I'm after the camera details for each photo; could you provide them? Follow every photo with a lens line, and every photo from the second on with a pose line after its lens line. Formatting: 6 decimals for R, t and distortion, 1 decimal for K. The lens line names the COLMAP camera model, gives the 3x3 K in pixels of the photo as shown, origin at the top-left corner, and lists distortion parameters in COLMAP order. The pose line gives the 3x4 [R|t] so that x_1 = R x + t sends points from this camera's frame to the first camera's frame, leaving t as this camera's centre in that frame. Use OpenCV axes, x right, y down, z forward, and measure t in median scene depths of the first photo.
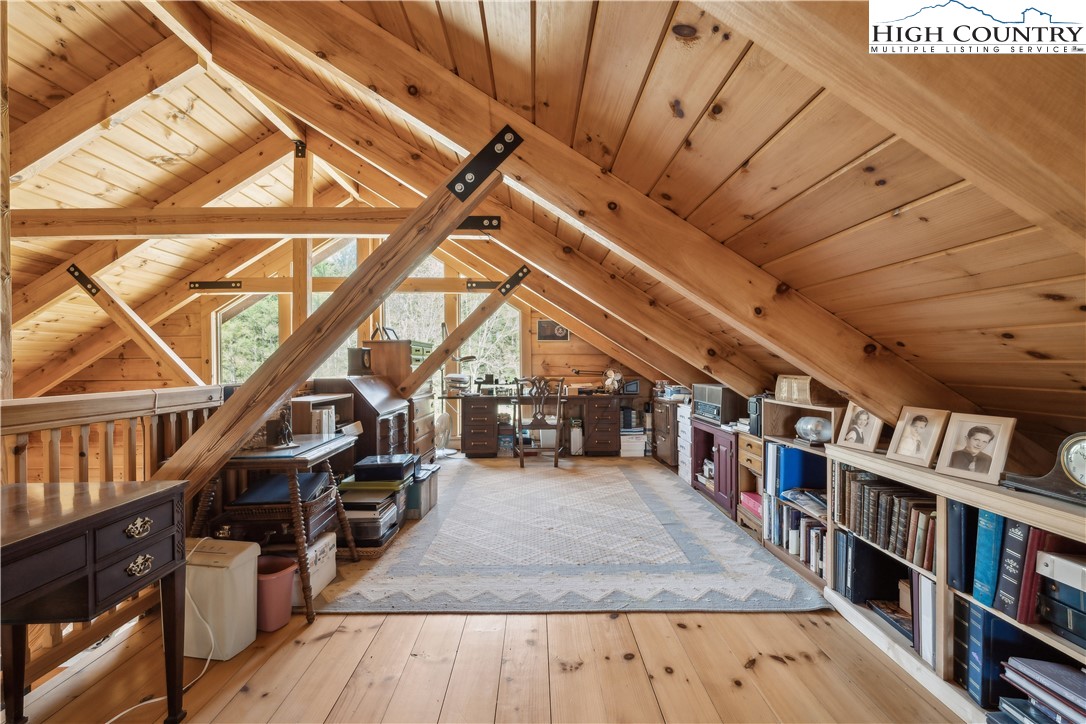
lens RADIAL K [[455.0, 0, 545.3], [0, 455.0, 363.6], [0, 0, 1]] dist [-0.000968, -0.000404]
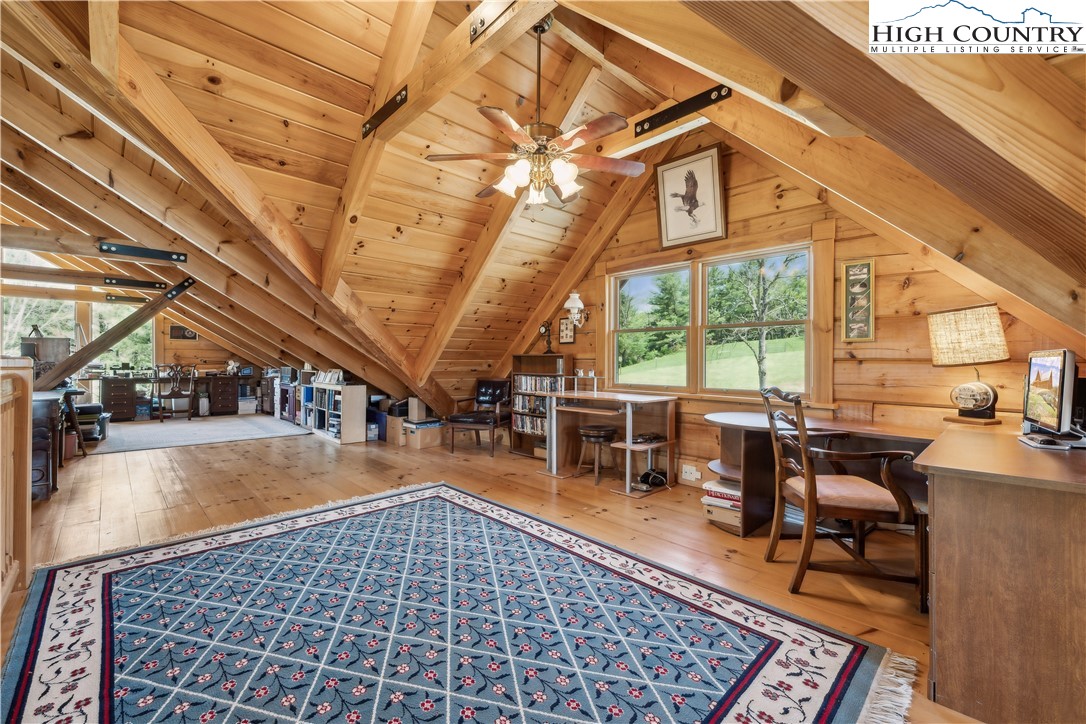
lens RADIAL K [[455.0, 0, 545.3], [0, 455.0, 363.6], [0, 0, 1]] dist [-0.000968, -0.000404]
pose [[0.735626, 0.004816, 0.677370, -0.125598], [-0.012060, 0.999909, 0.005988, 0.003110], [-0.677280, -0.012573, 0.735618, -0.914517]]
